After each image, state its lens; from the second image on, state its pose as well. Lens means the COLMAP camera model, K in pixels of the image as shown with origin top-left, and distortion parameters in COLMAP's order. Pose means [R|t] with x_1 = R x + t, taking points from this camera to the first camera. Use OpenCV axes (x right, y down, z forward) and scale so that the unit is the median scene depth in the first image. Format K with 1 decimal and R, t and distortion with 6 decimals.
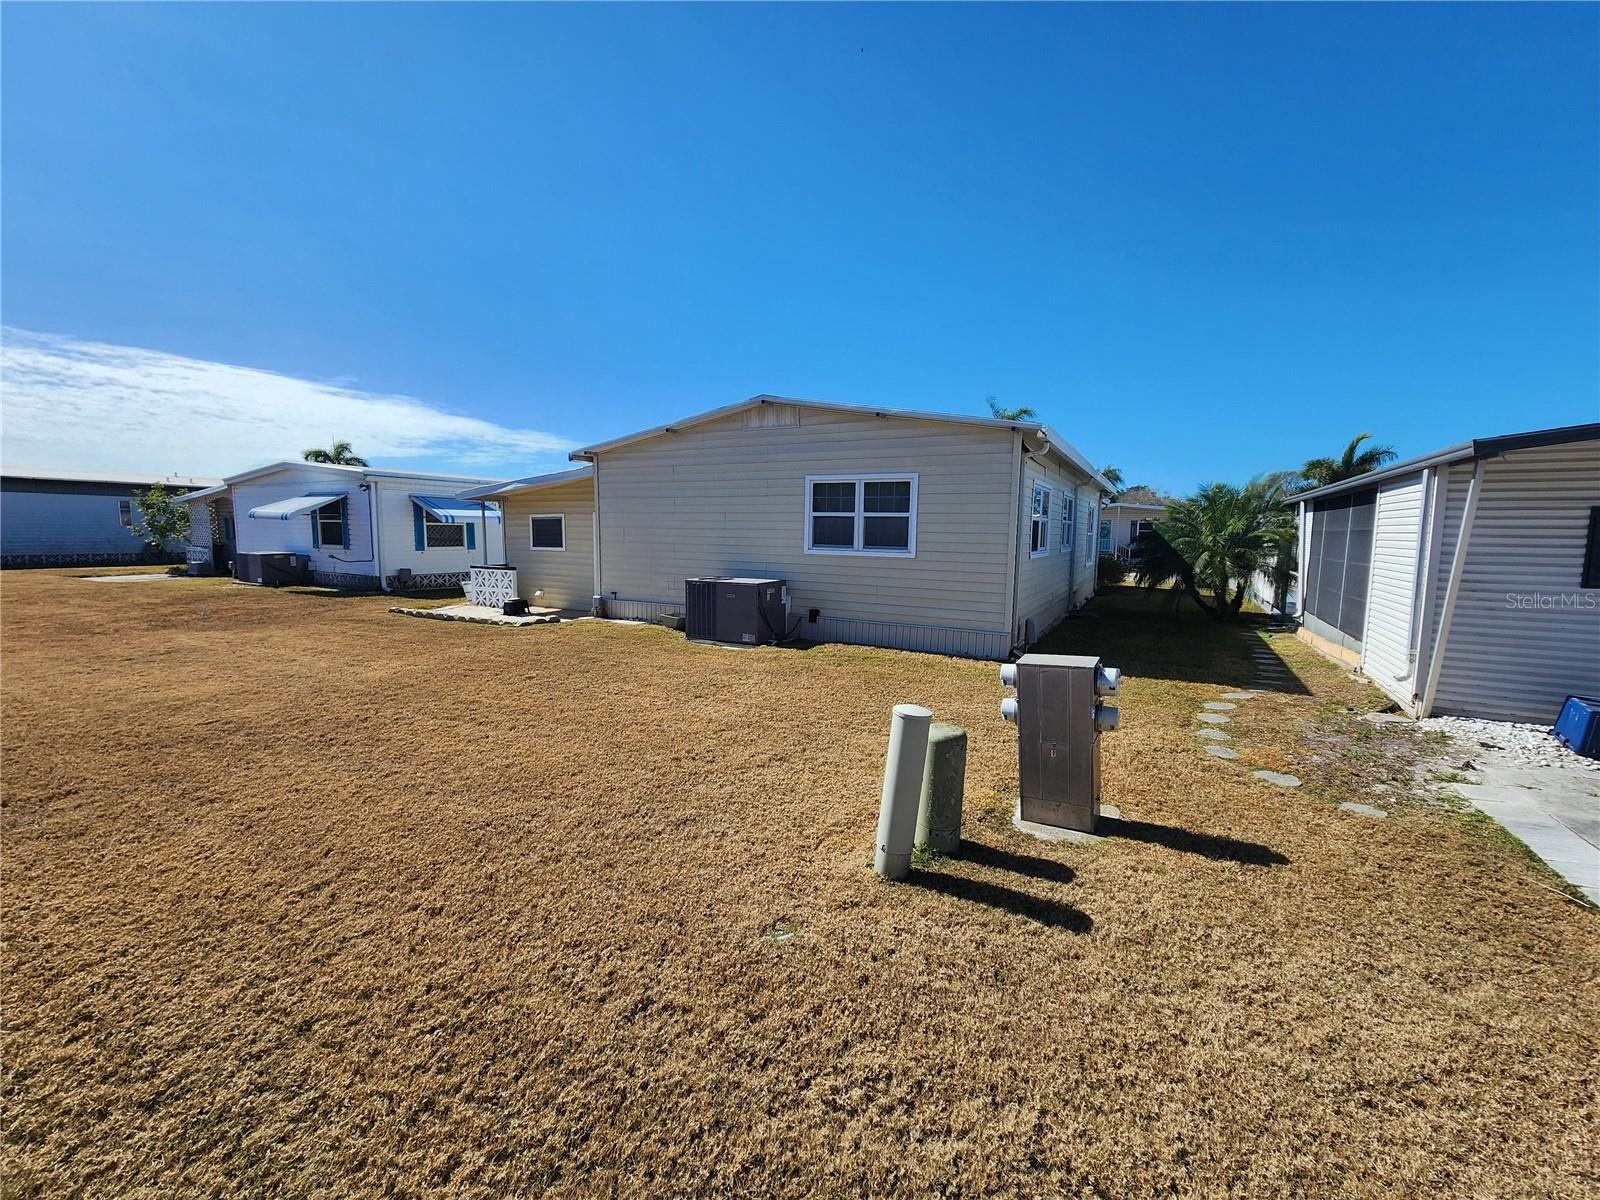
lens RADIAL K [[657.8, 0, 806.3], [0, 657.8, 598.7], [0, 0, 1]] dist [-0.001414, 0.001351]
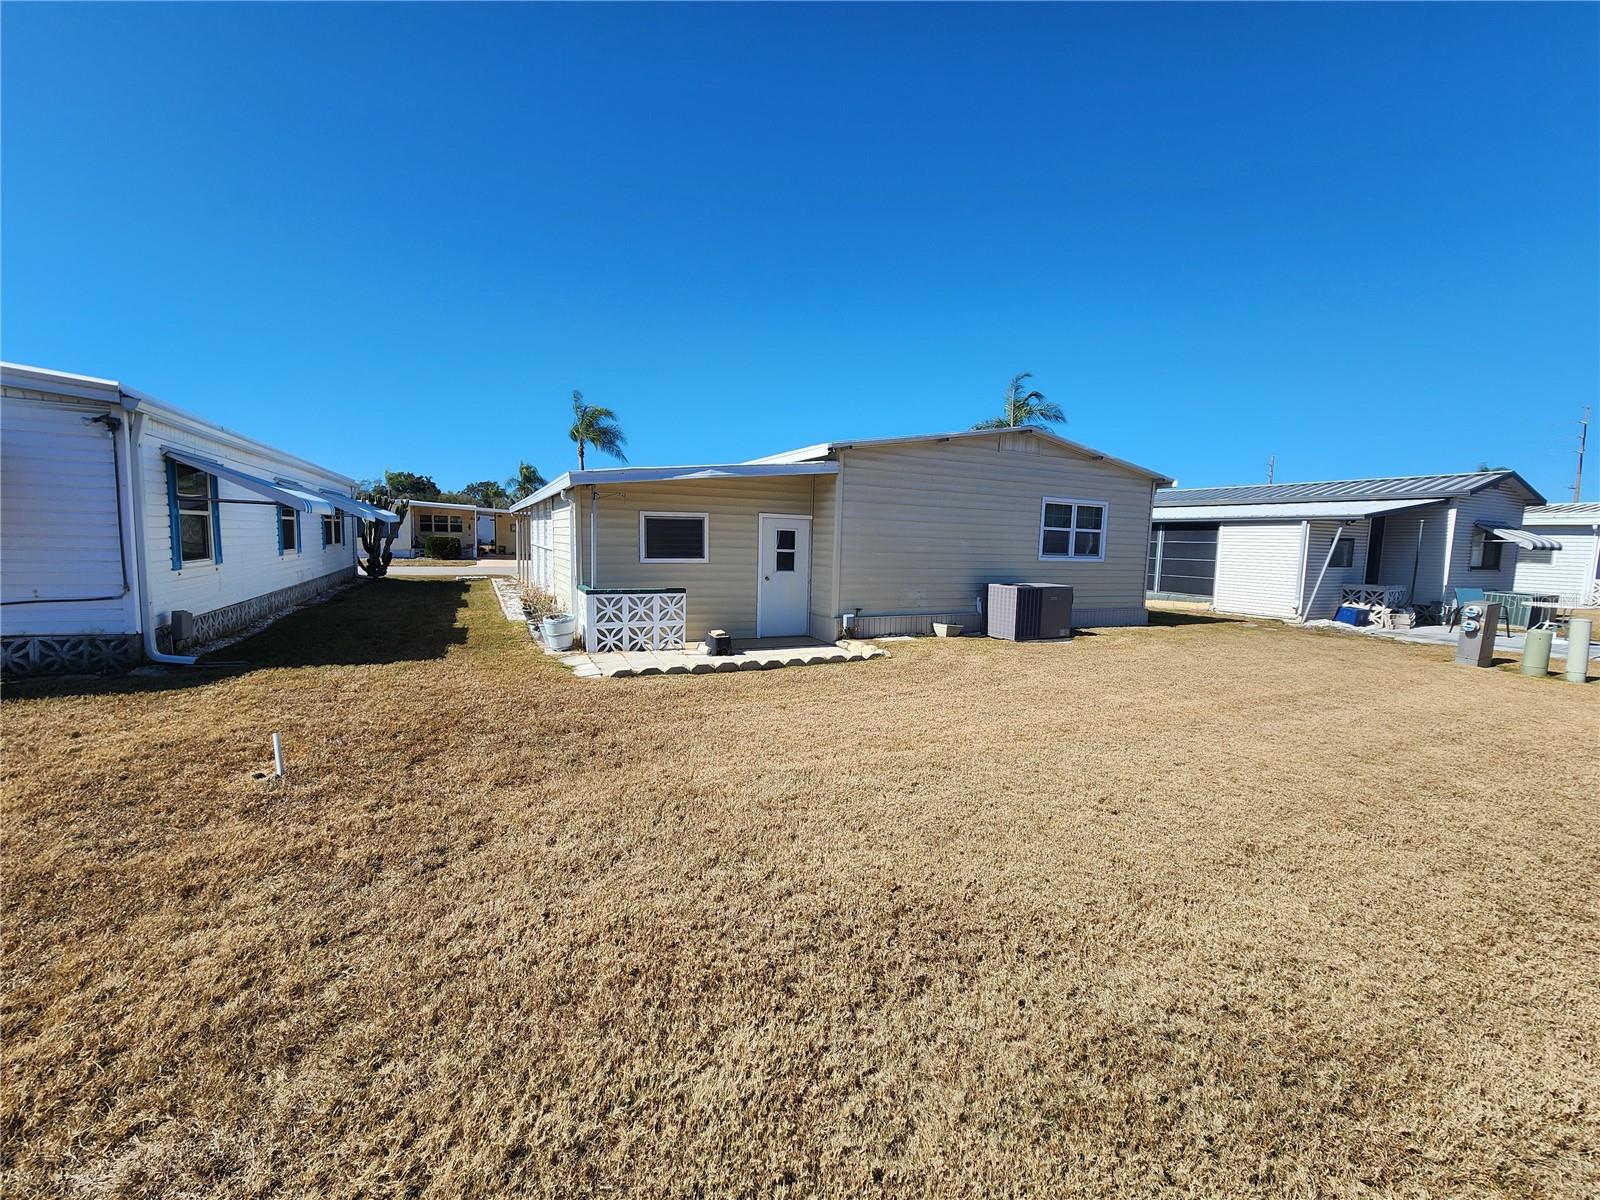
lens RADIAL K [[657.8, 0, 806.3], [0, 657.8, 598.7], [0, 0, 1]] dist [-0.001414, 0.001351]
pose [[0.570966, -0.070744, 0.817920, -1.242695], [0.064288, 0.997074, 0.041361, -0.075603], [-0.818453, 0.028967, 0.573843, 0.652184]]
